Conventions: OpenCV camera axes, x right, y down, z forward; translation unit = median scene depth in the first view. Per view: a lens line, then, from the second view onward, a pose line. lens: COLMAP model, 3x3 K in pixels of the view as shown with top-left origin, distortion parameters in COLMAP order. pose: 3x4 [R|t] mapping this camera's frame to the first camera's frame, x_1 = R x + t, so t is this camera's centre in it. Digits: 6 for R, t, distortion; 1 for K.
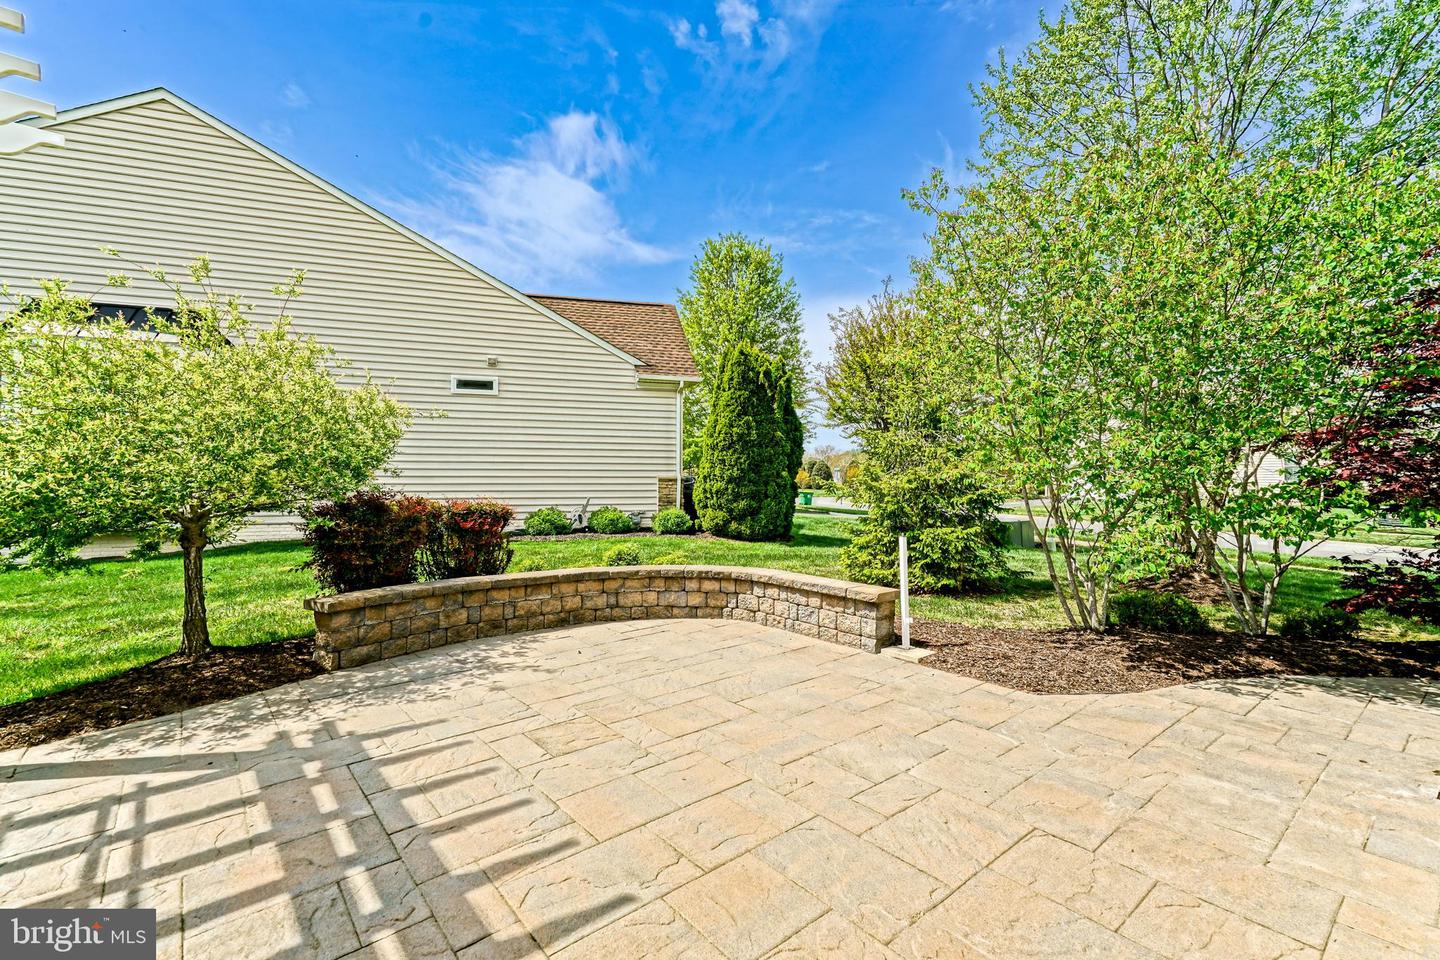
lens RADIAL K [[635.3, 0, 715.0], [0, 635.3, 471.1], [0, 0, 1]] dist [0.020821, -0.000114]
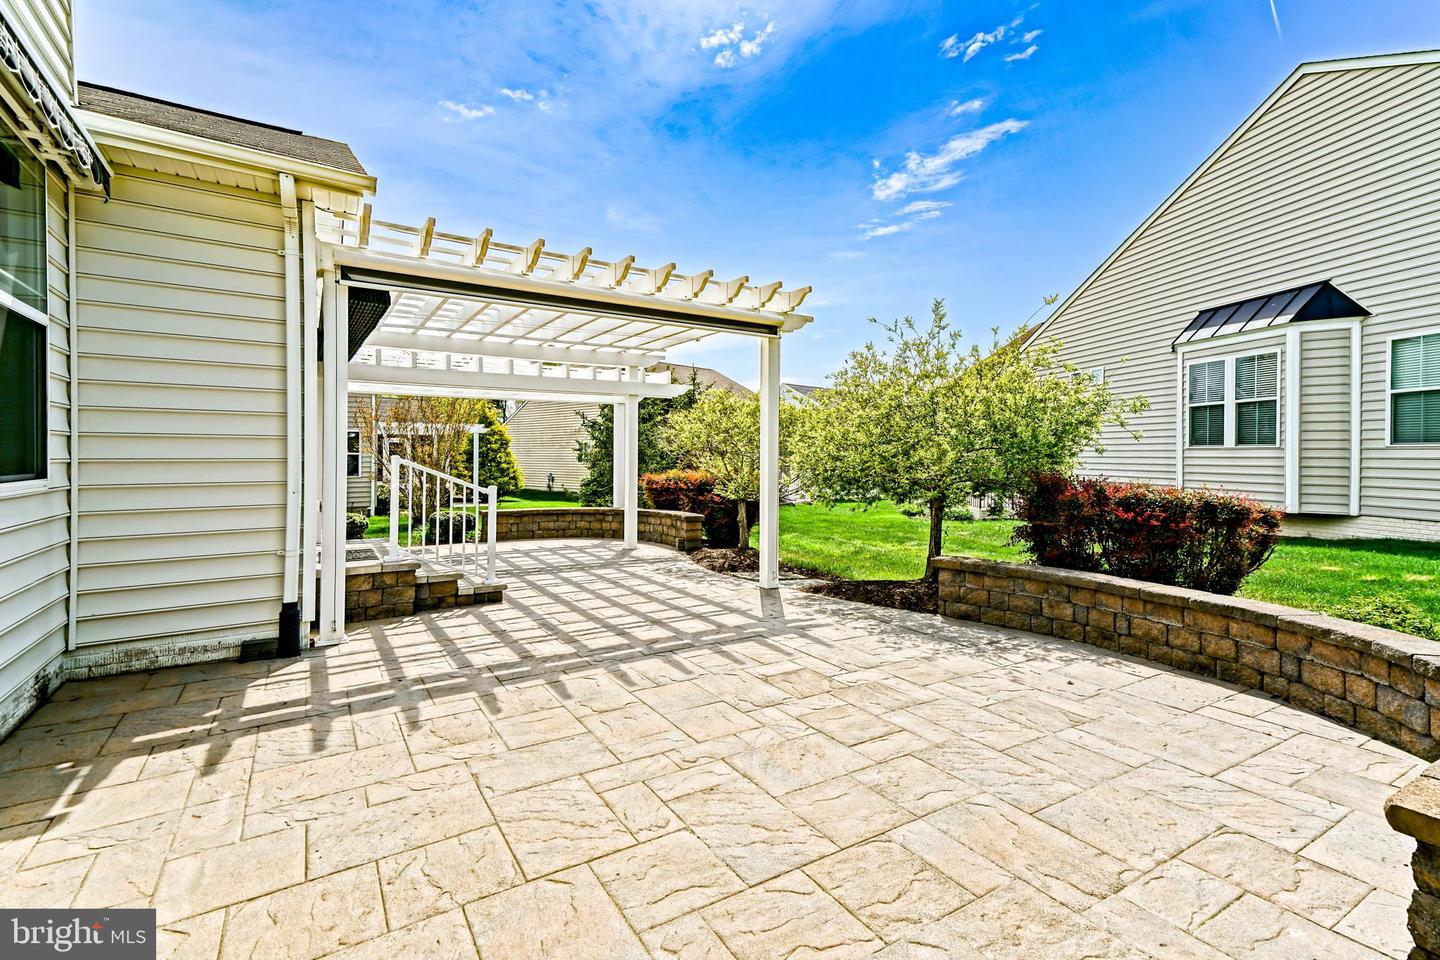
lens RADIAL K [[656.9, 0, 712.9], [0, 656.9, 459.7], [0, 0, 1]] dist [0.025394, -0.000028]
pose [[-0.132675, 0.006092, -0.991141, 0.638422], [0.001536, 0.999981, 0.005941, 0.004748], [0.991158, -0.000734, -0.132682, 0.657997]]
